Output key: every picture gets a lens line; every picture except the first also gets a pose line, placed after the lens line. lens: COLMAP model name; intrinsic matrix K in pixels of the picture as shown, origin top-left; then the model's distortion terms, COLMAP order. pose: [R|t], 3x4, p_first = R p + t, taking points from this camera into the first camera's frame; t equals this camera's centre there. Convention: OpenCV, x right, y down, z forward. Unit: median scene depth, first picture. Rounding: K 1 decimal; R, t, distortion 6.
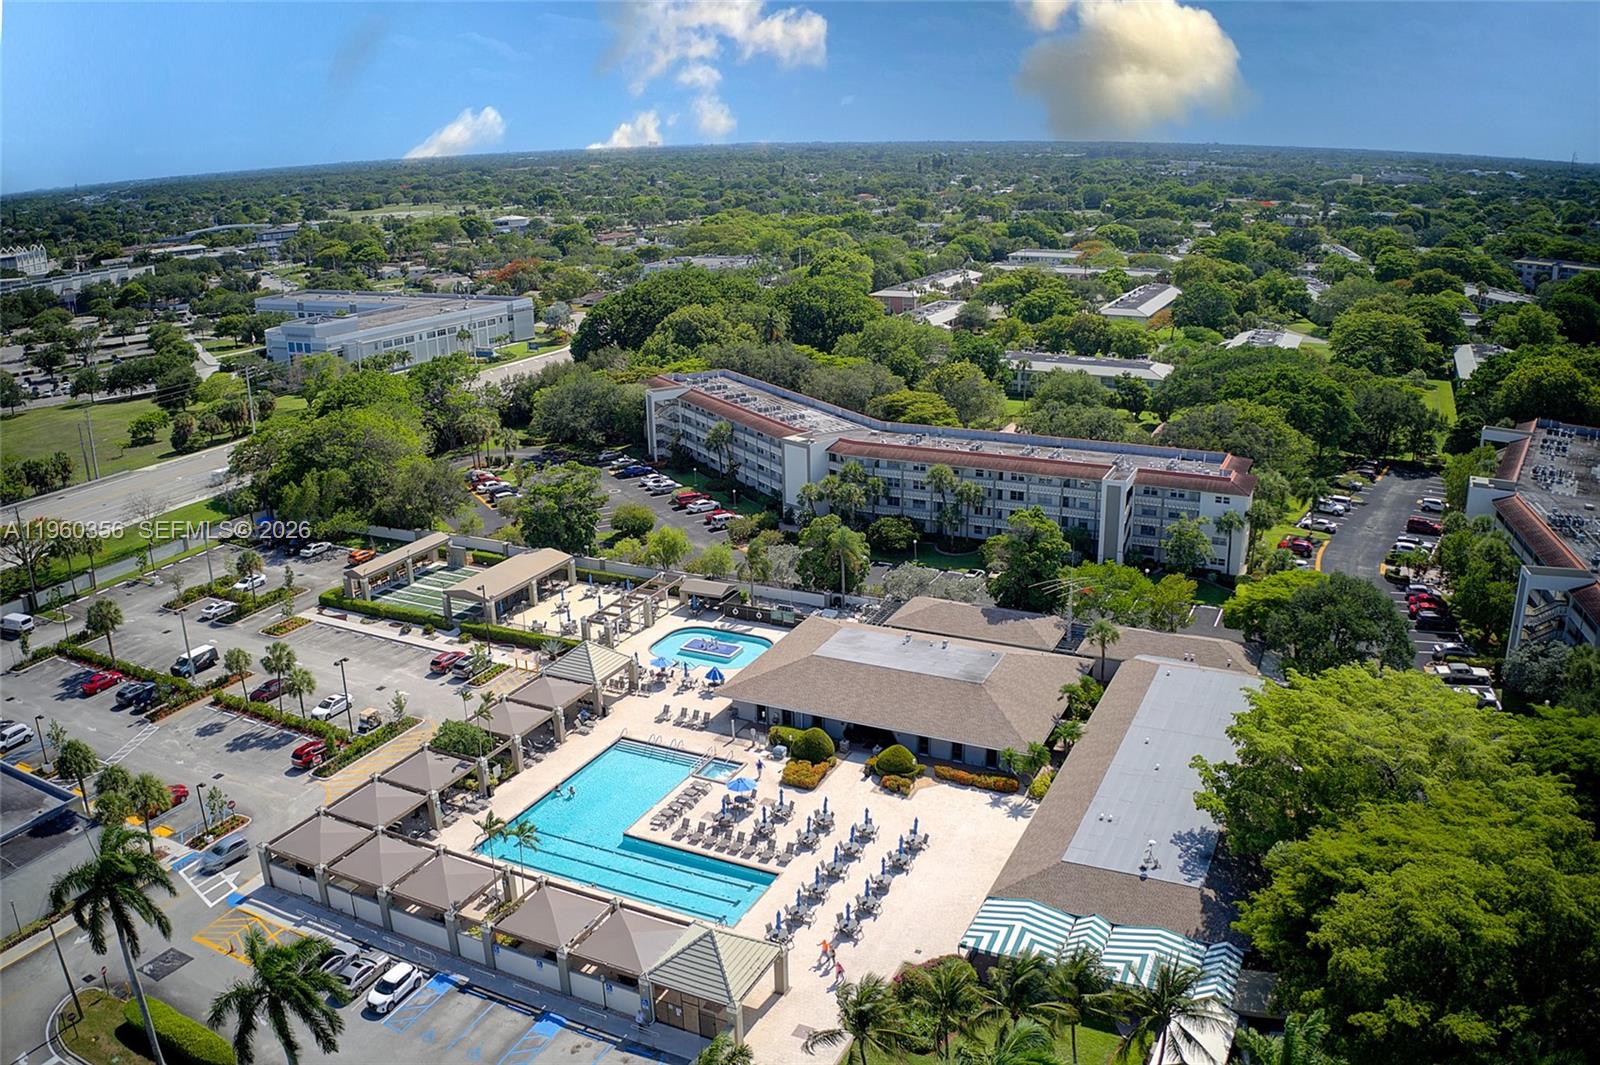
lens RADIAL K [[1262.2, 0, 784.5], [0, 1262.2, 537.4], [0, 0, 1]] dist [-0.192893, 0.021111]
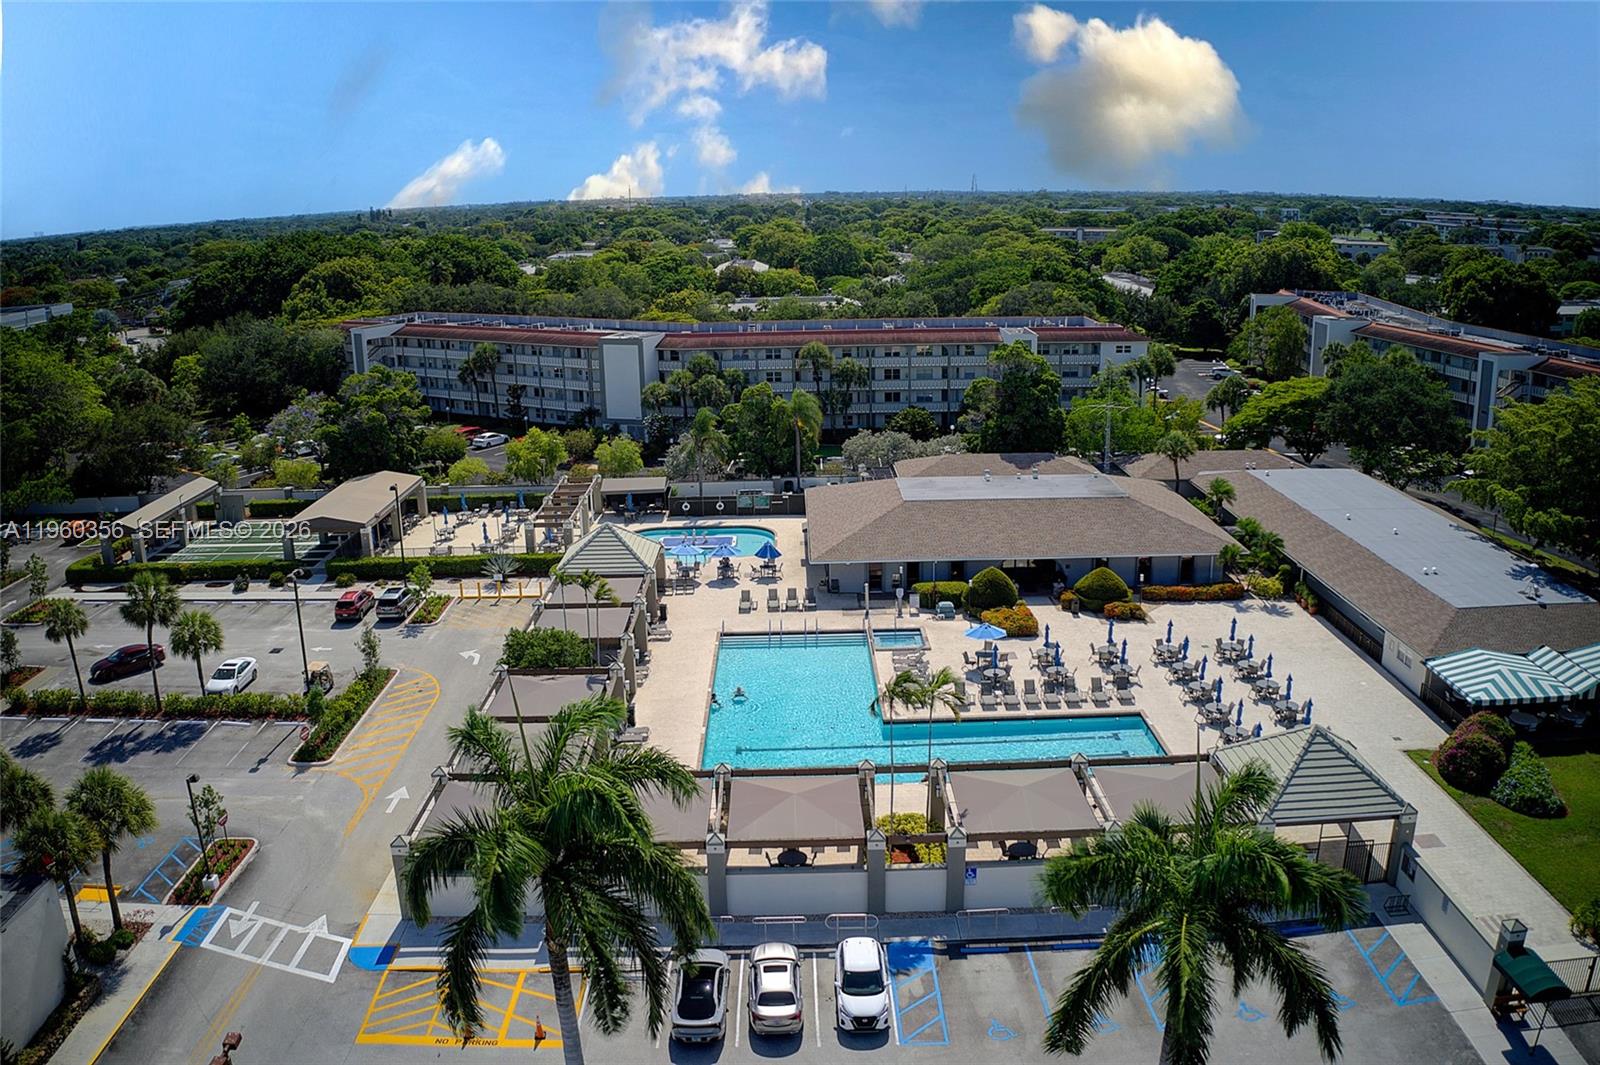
lens RADIAL K [[1262.2, 0, 784.5], [0, 1262.2, 537.4], [0, 0, 1]] dist [-0.192893, 0.021111]
pose [[0.896017, -0.115797, 0.428654, -0.344720], [0.137260, 0.990345, -0.019383, 0.109357], [-0.422271, 0.076204, 0.903261, 0.302035]]
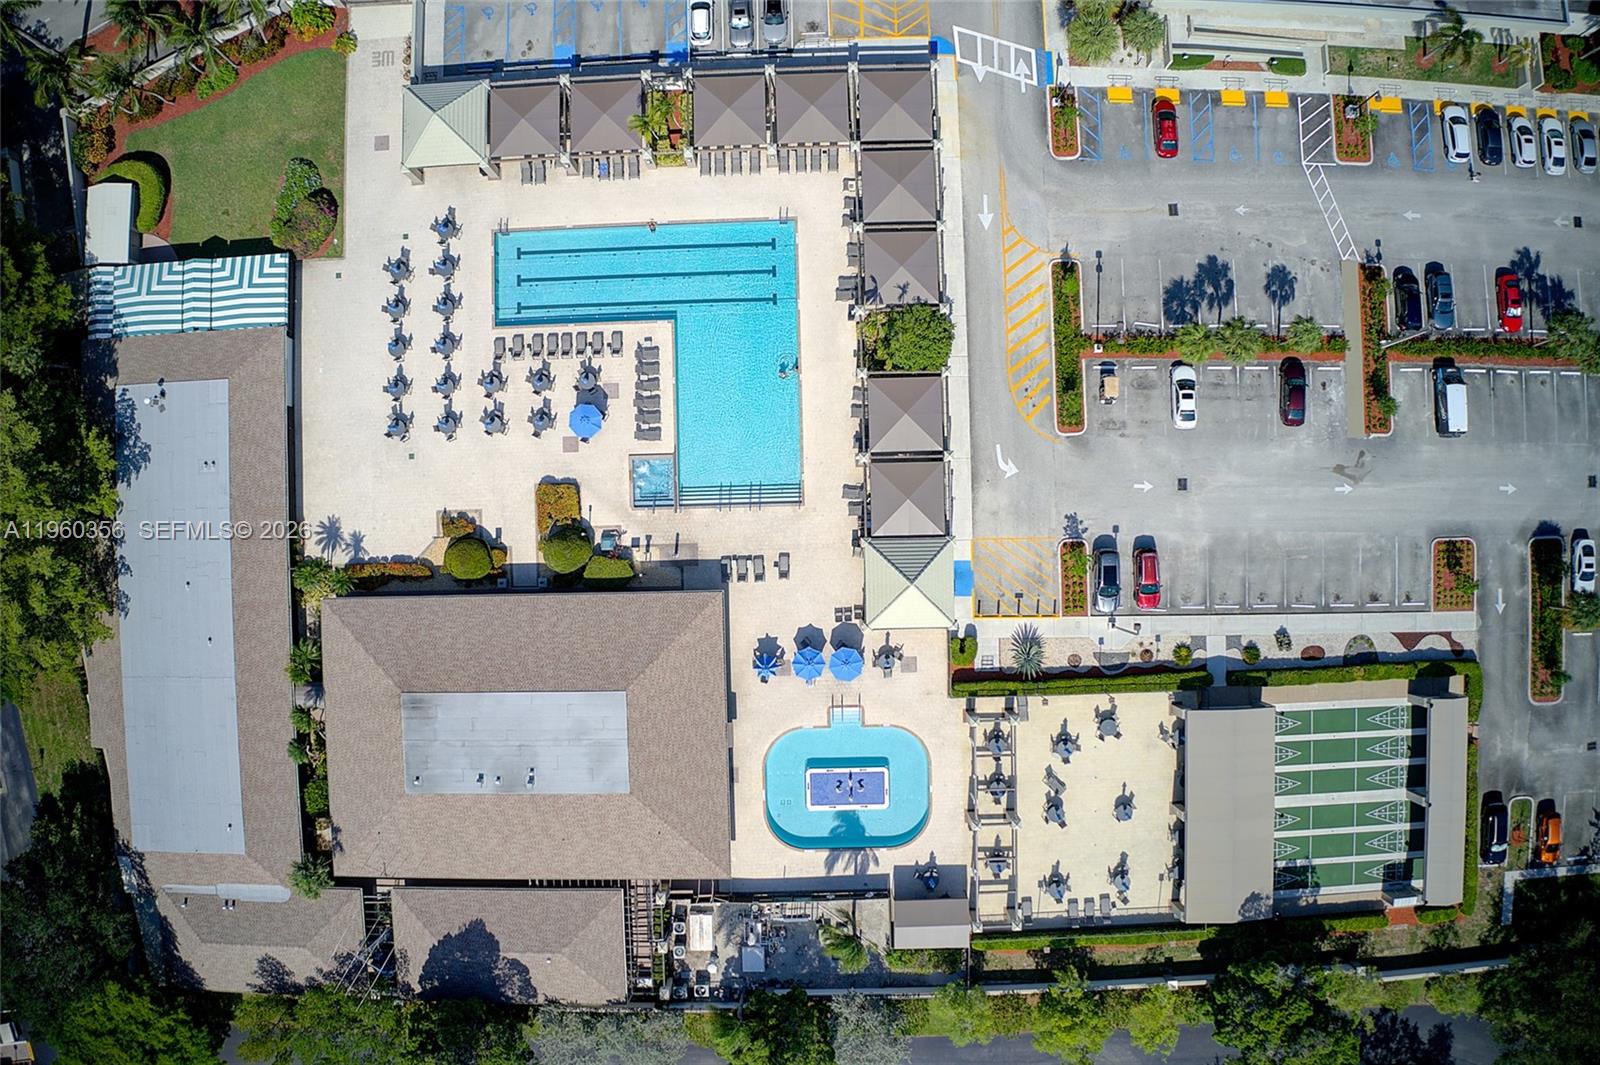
lens RADIAL K [[1262.2, 0, 784.5], [0, 1262.2, 537.4], [0, 0, 1]] dist [-0.192893, 0.021111]
pose [[-0.883231, 0.466885, 0.043828, -0.127441], [-0.103711, -0.285628, 0.952712, -0.561238], [0.457326, 0.836920, 0.300697, 0.669454]]
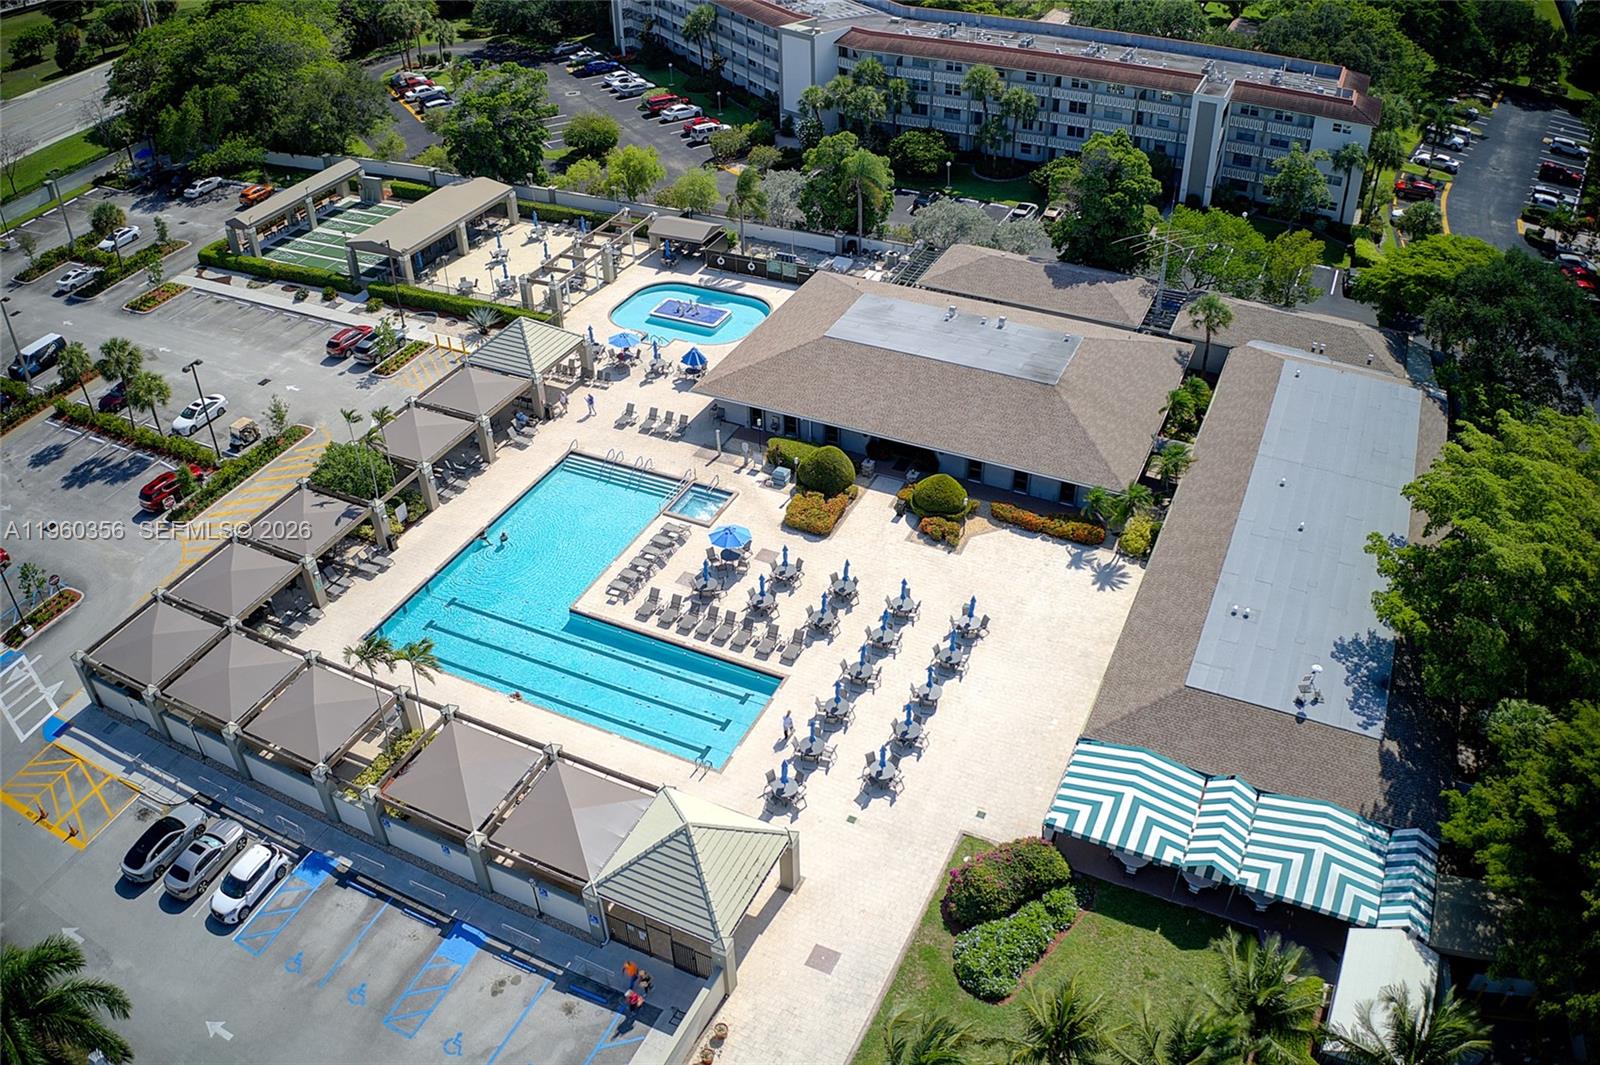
lens RADIAL K [[1262.2, 0, 784.5], [0, 1262.2, 537.4], [0, 0, 1]] dist [-0.192893, 0.021111]
pose [[0.999973, -0.002299, 0.006988, -0.006058], [-0.000069, 0.946924, 0.321456, -0.029411], [-0.007356, -0.321448, 0.946899, 0.236670]]
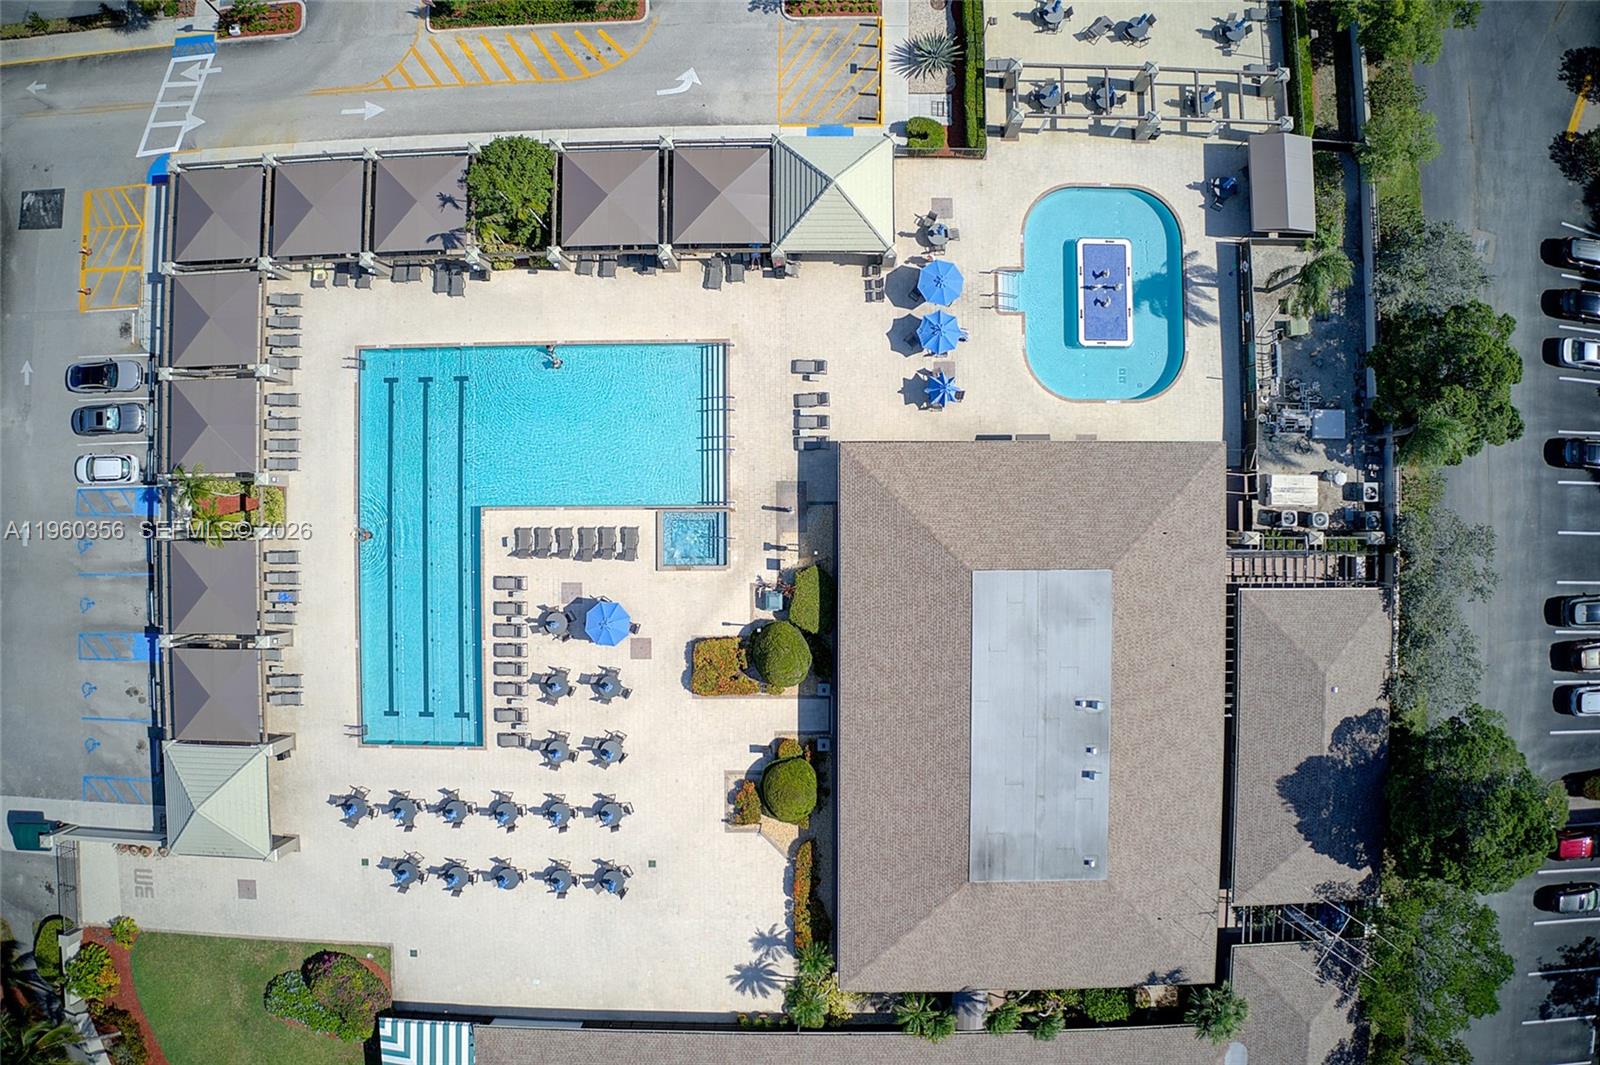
lens RADIAL K [[1262.2, 0, 784.5], [0, 1262.2, 537.4], [0, 0, 1]] dist [-0.192893, 0.021111]
pose [[0.448678, 0.893445, 0.021063, -0.036959], [-0.261006, 0.108461, 0.959225, -0.384358], [0.854730, -0.435881, 0.281859, 0.707035]]
